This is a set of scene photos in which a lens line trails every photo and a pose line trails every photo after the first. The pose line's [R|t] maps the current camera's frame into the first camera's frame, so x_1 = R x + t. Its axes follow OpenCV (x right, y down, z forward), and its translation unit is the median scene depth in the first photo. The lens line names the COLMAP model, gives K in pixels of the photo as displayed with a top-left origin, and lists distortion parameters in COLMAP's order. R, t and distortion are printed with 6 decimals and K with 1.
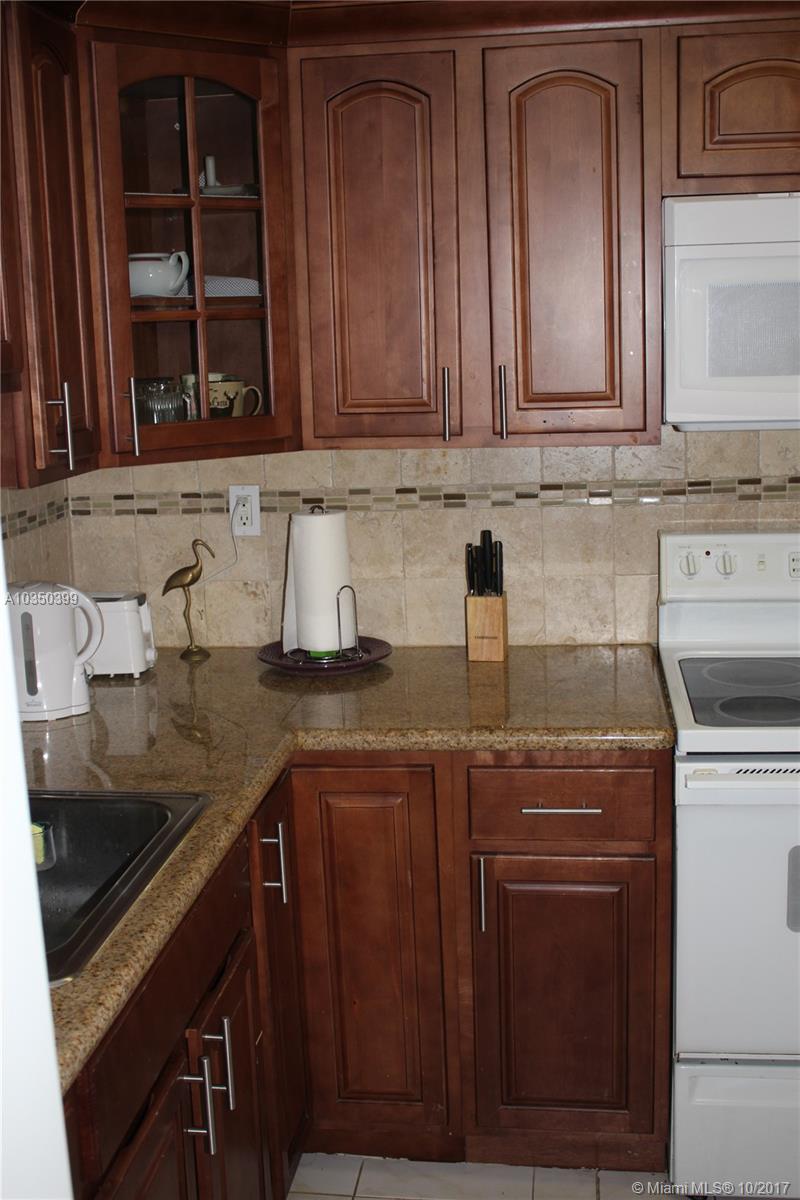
lens RADIAL K [[1344.2, 0, 397.0], [0, 1344.2, 588.2], [0, 0, 1]] dist [-0.121104, 0.149683]
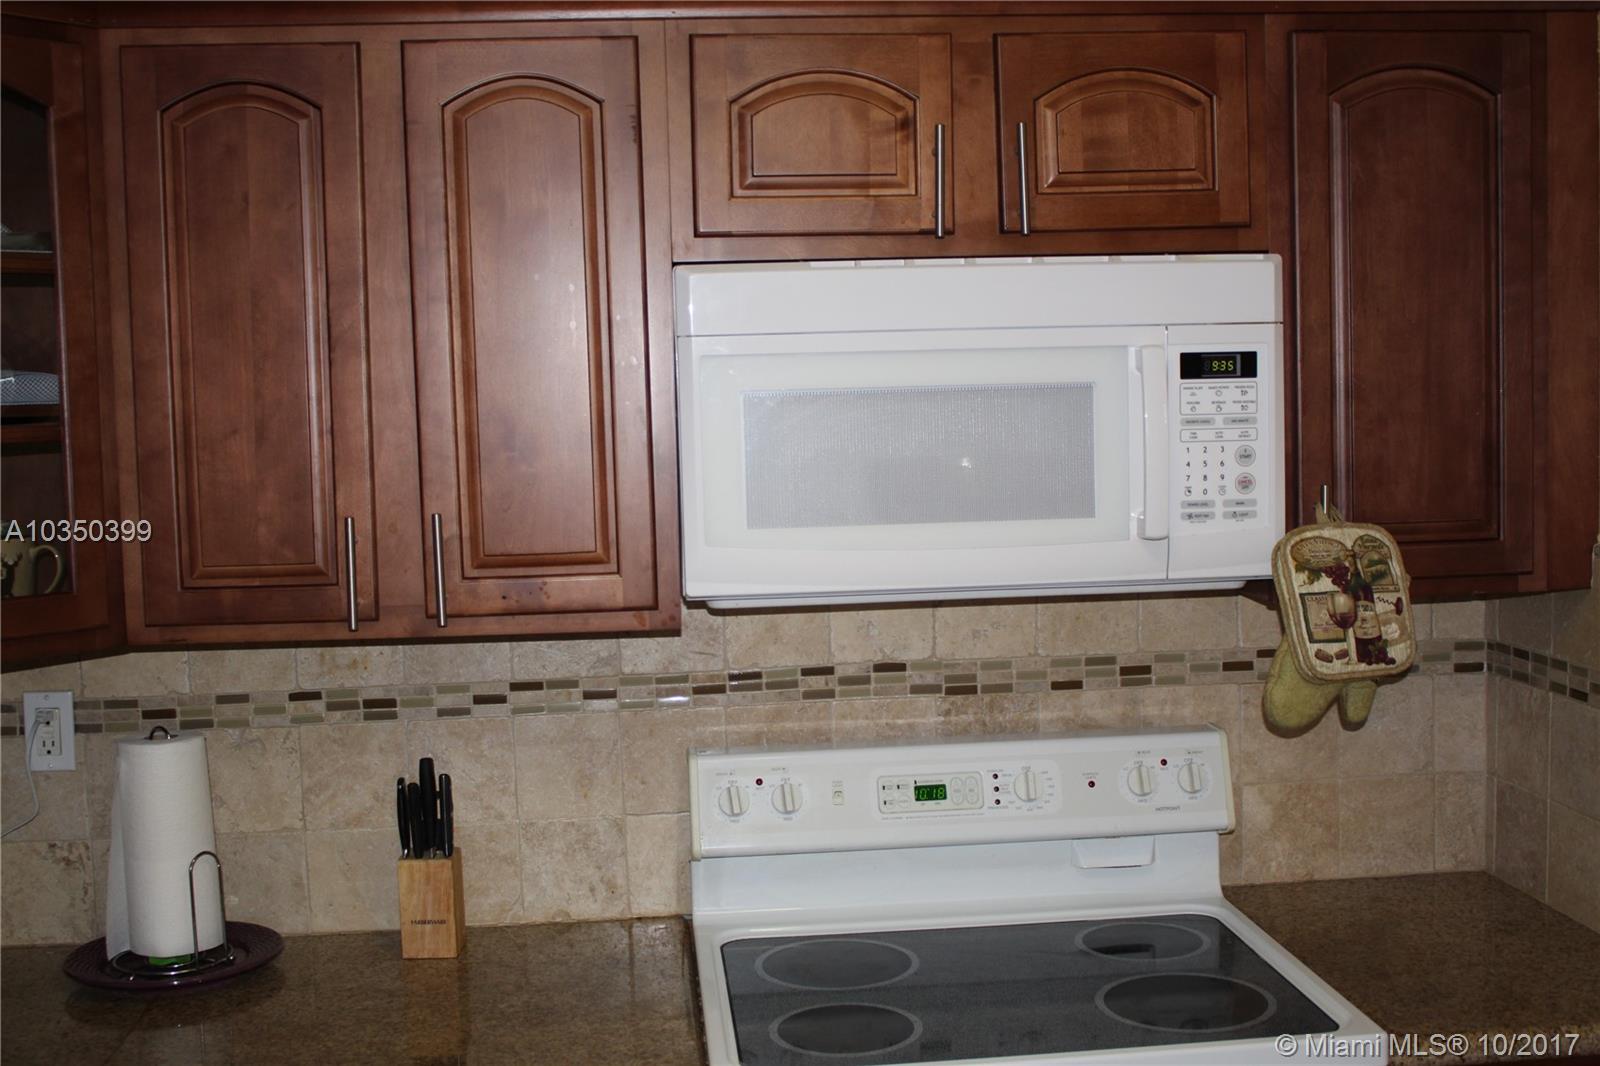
lens RADIAL K [[1792.3, 0, 780.8], [0, 1792.3, 538.1], [0, 0, 1]] dist [-0.121104, 0.149683]
pose [[0.976490, -0.008520, 0.215394, 0.051506], [0.033875, 0.992869, -0.114301, -0.045867], [-0.212885, 0.118910, 0.969815, 0.111718]]
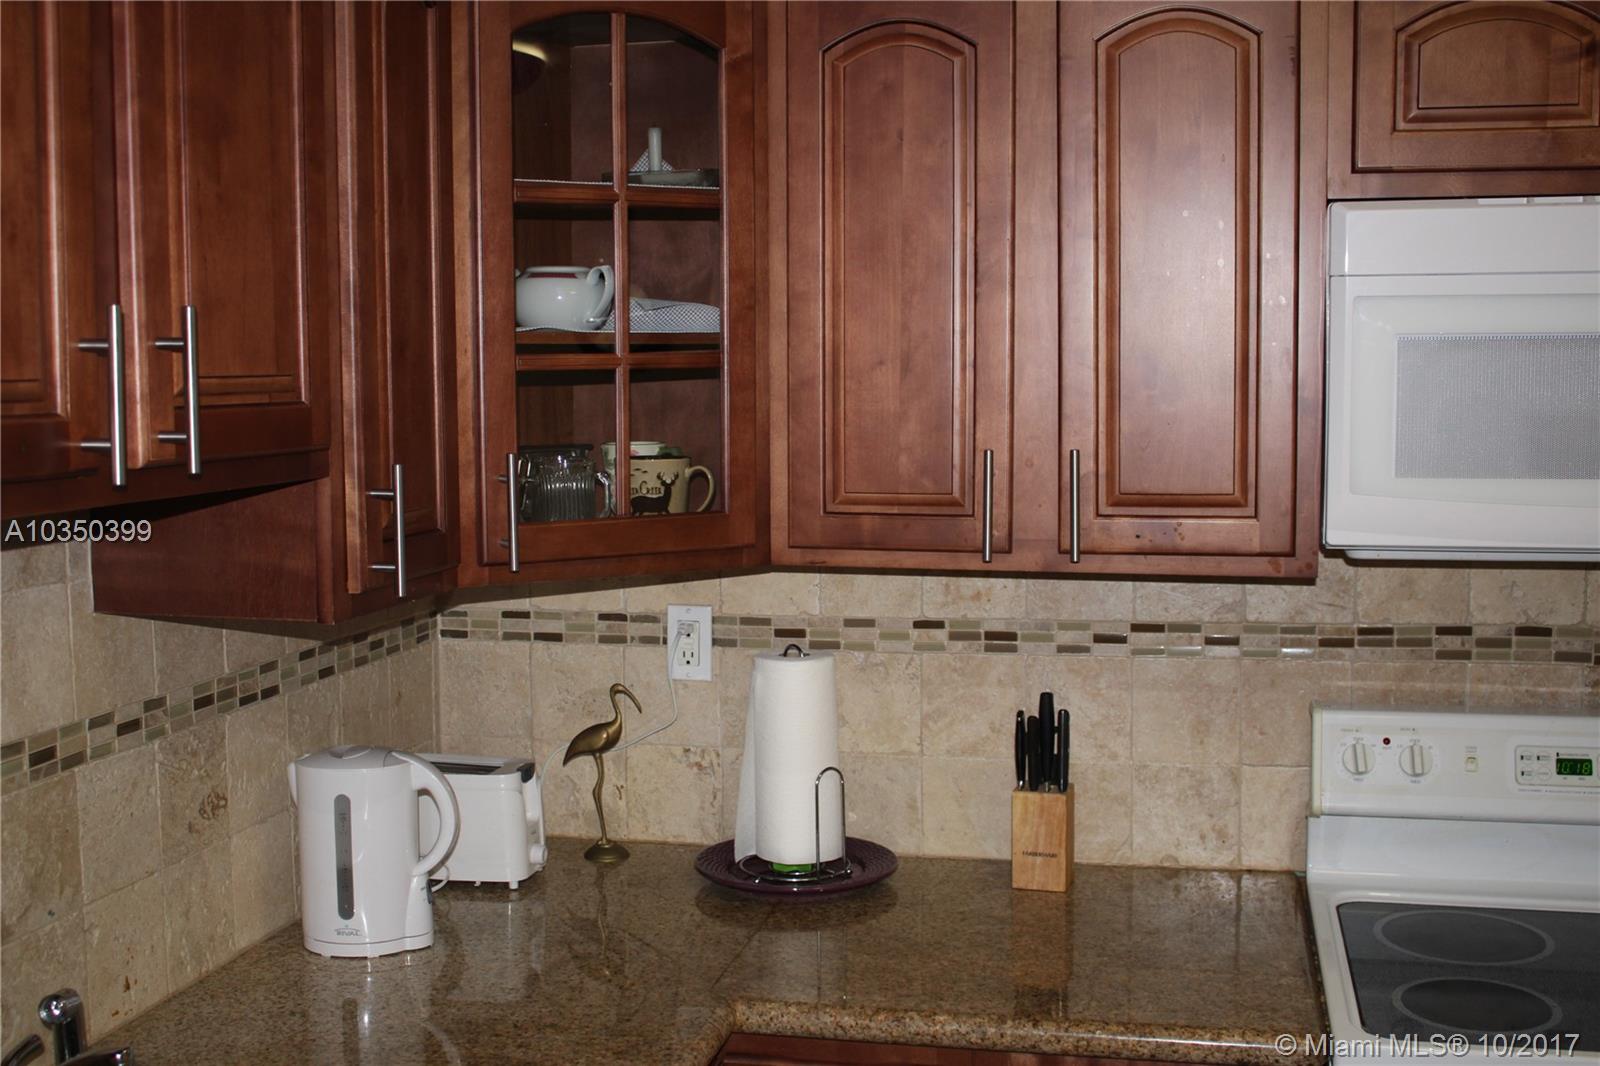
lens RADIAL K [[1792.3, 0, 780.8], [0, 1792.3, 538.1], [0, 0, 1]] dist [-0.121104, 0.149683]
pose [[0.994575, 0.034975, -0.097970, 0.021122], [-0.043216, 0.995587, -0.083295, -0.041118], [0.094625, 0.087077, 0.991697, 0.113805]]
